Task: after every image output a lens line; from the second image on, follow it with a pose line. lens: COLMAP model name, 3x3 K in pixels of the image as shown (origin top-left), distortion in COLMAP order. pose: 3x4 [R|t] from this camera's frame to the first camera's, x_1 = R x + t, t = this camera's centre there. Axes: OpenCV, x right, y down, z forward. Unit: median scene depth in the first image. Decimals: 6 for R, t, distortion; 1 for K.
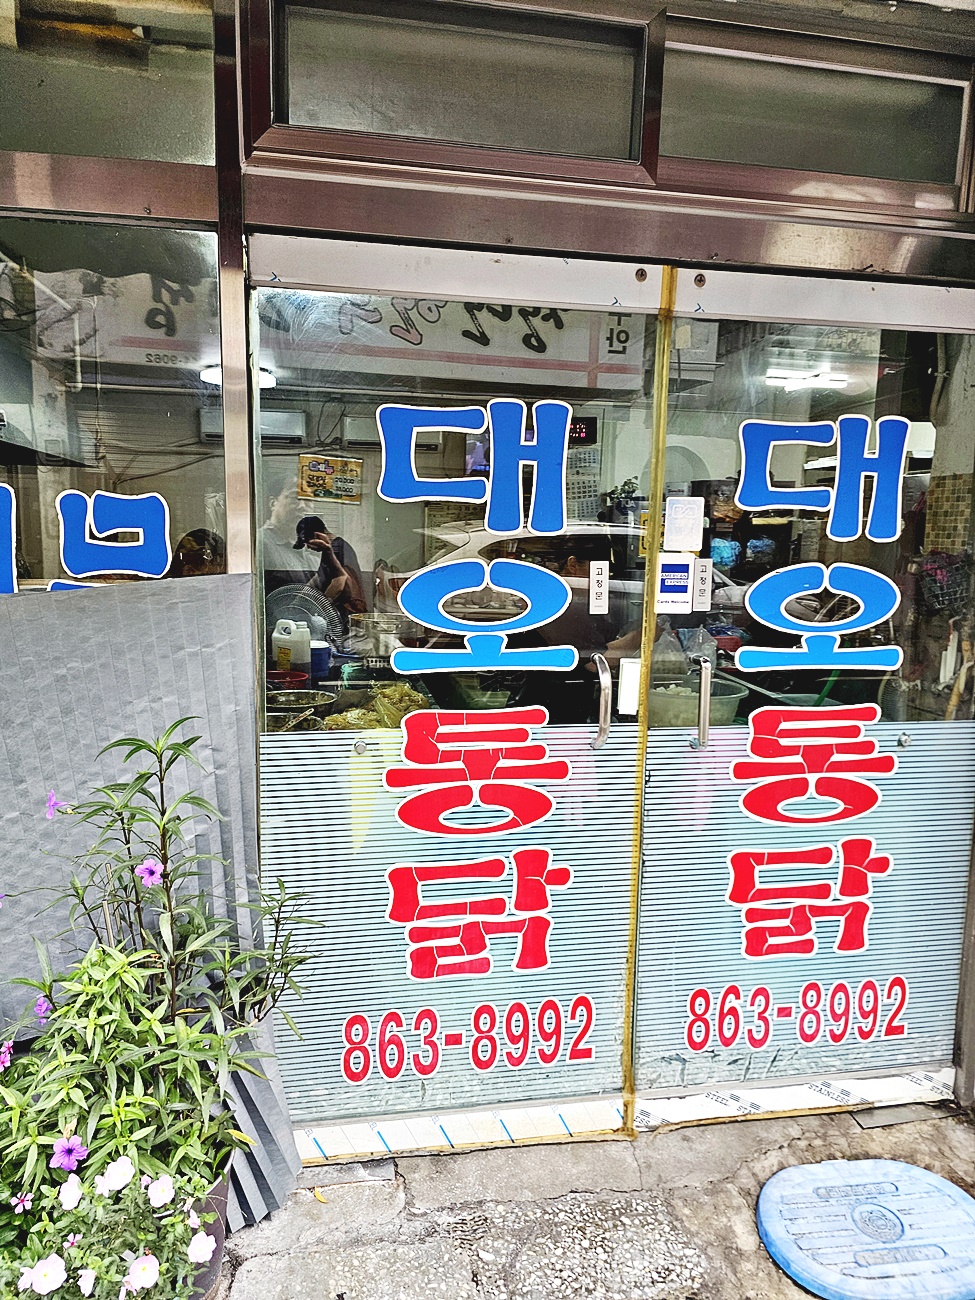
lens RADIAL K [[889.9, 0, 457.4], [0, 889.9, 615.5], [0, 0, 1]] dist [0.030538, -0.042446]
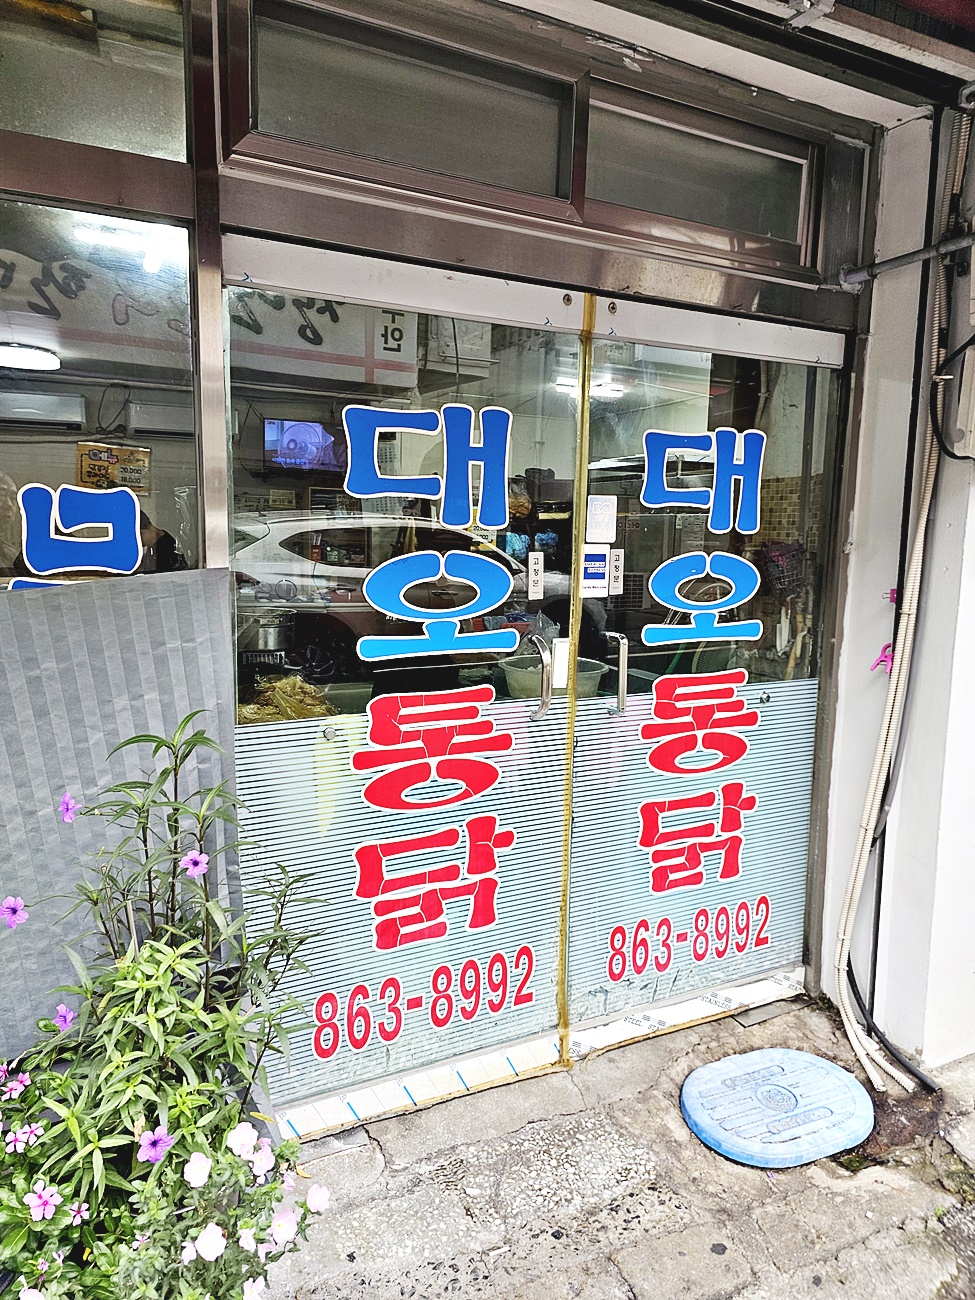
lens RADIAL K [[889.9, 0, 484.0], [0, 889.9, 602.4], [0, 0, 1]] dist [0.030538, -0.042446]
pose [[0.956571, -0.026686, 0.290277, -0.224425], [0.028750, 0.999583, -0.002847, 0.003223], [-0.290079, 0.011069, 0.956939, -0.047557]]
